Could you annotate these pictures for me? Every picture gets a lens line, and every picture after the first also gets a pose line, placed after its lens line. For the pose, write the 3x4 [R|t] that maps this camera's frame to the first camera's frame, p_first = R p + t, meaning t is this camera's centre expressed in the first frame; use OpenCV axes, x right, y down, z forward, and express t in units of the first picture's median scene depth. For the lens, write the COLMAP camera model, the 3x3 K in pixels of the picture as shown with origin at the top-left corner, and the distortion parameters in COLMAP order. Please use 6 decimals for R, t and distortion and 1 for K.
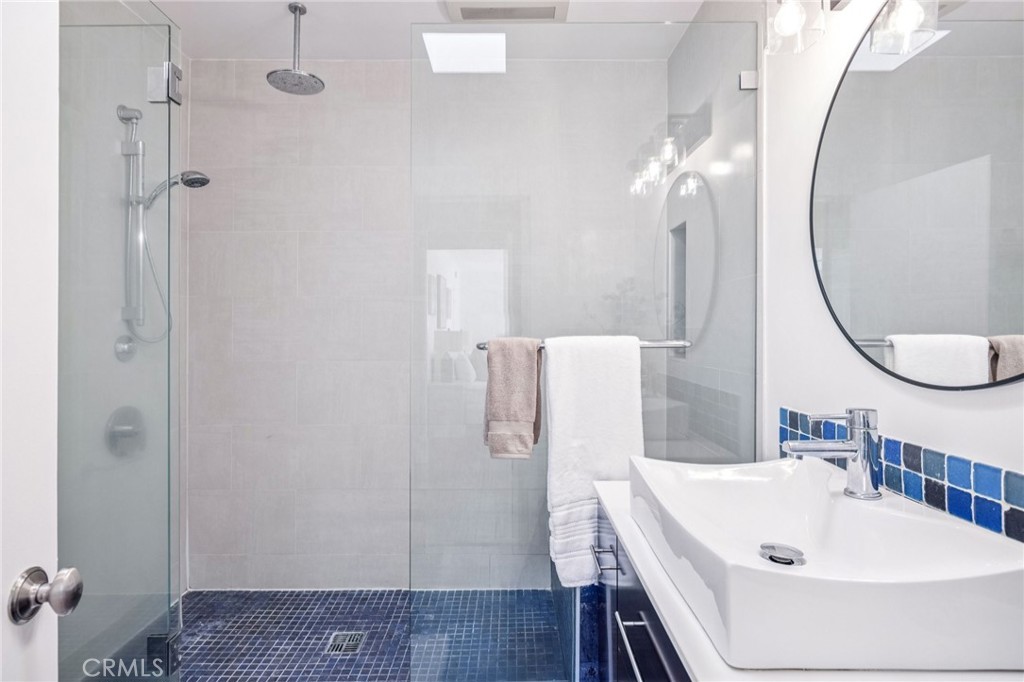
lens RADIAL K [[523.1, 0, 507.6], [0, 523.1, 328.4], [0, 0, 1]] dist [-0.001902, 0.000581]
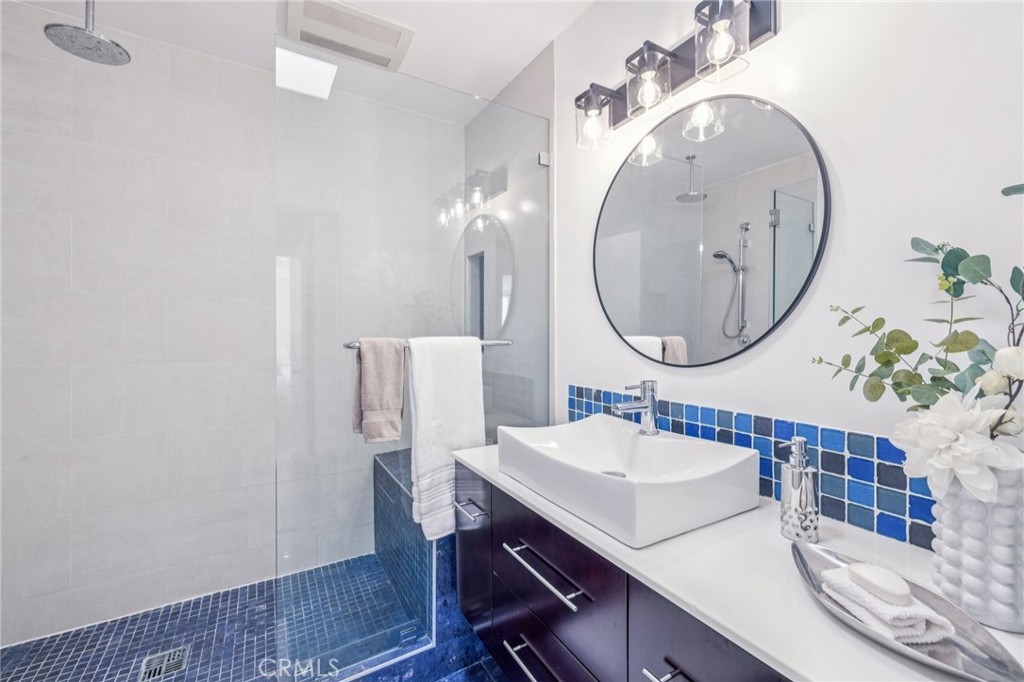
lens RADIAL K [[423.8, 0, 510.1], [0, 423.8, 332.5], [0, 0, 1]] dist [0.001111, -0.000113]
pose [[0.860239, 0.005800, 0.509858, -0.189344], [-0.007614, 0.999970, 0.001471, 0.001414], [-0.509834, -0.005147, 0.860257, 0.036916]]
